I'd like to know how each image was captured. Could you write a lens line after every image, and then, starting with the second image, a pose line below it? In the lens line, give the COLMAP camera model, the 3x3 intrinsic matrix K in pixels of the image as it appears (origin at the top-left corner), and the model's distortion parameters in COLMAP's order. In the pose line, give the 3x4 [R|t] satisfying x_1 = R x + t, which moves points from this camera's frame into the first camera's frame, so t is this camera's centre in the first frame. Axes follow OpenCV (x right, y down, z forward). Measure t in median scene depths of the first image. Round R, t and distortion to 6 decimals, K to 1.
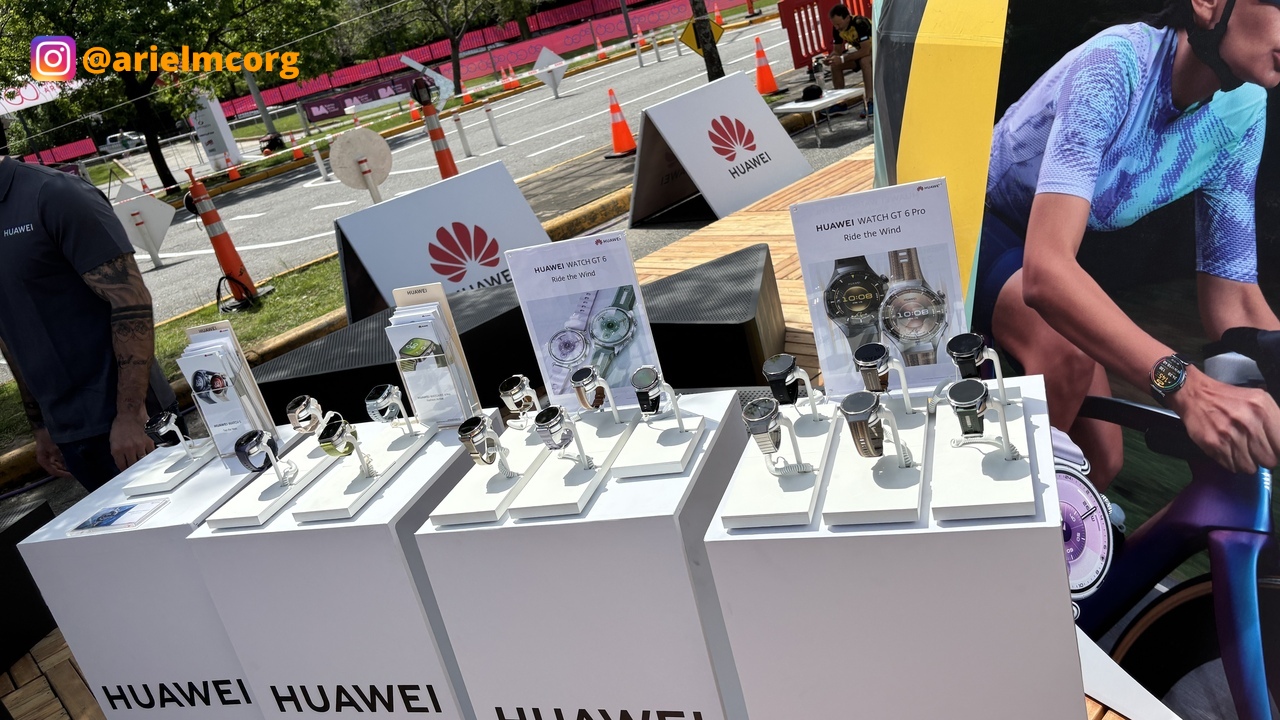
lens RADIAL K [[984.4, 0, 630.6], [0, 984.4, 359.7], [0, 0, 1]] dist [0.021548, -0.011637]
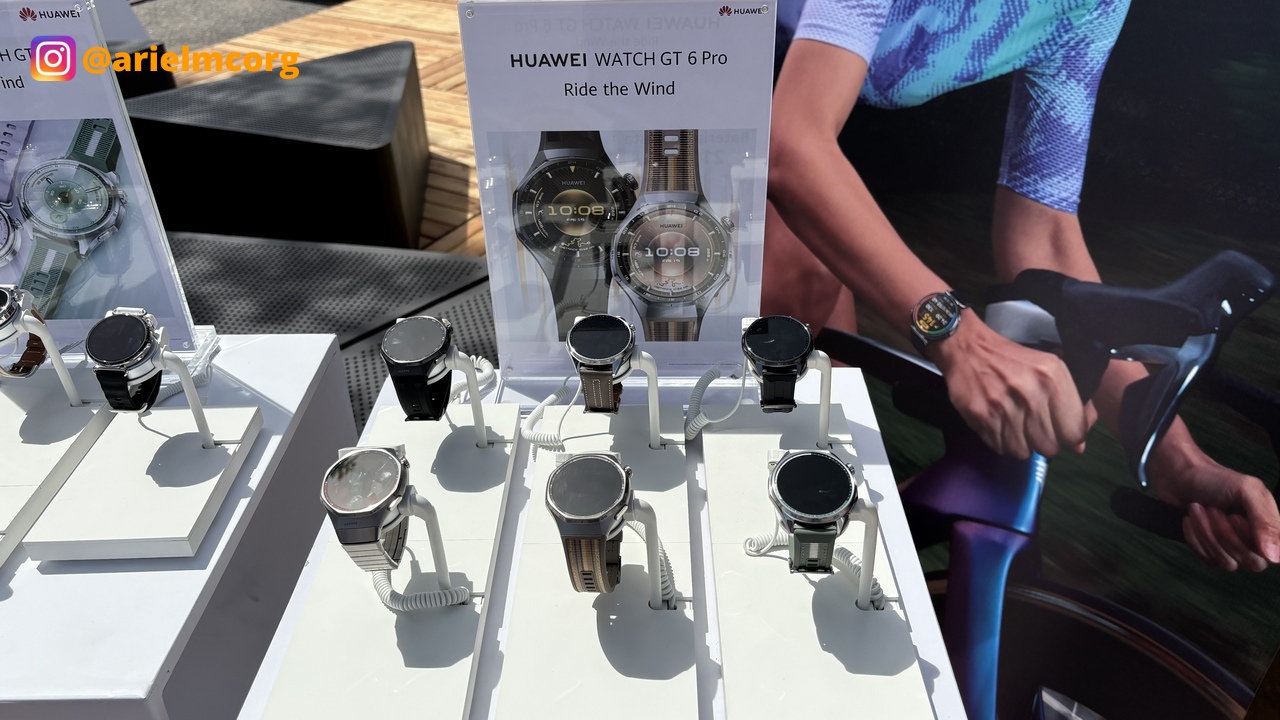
lens RADIAL K [[984.4, 0, 636.6], [0, 984.4, 362.7], [0, 0, 1]] dist [0.021548, -0.011637]
pose [[0.930262, 0.029126, 0.365737, 0.060513], [-0.100961, 0.978681, 0.178857, -0.066467], [-0.352730, -0.203309, 0.913371, 0.413888]]
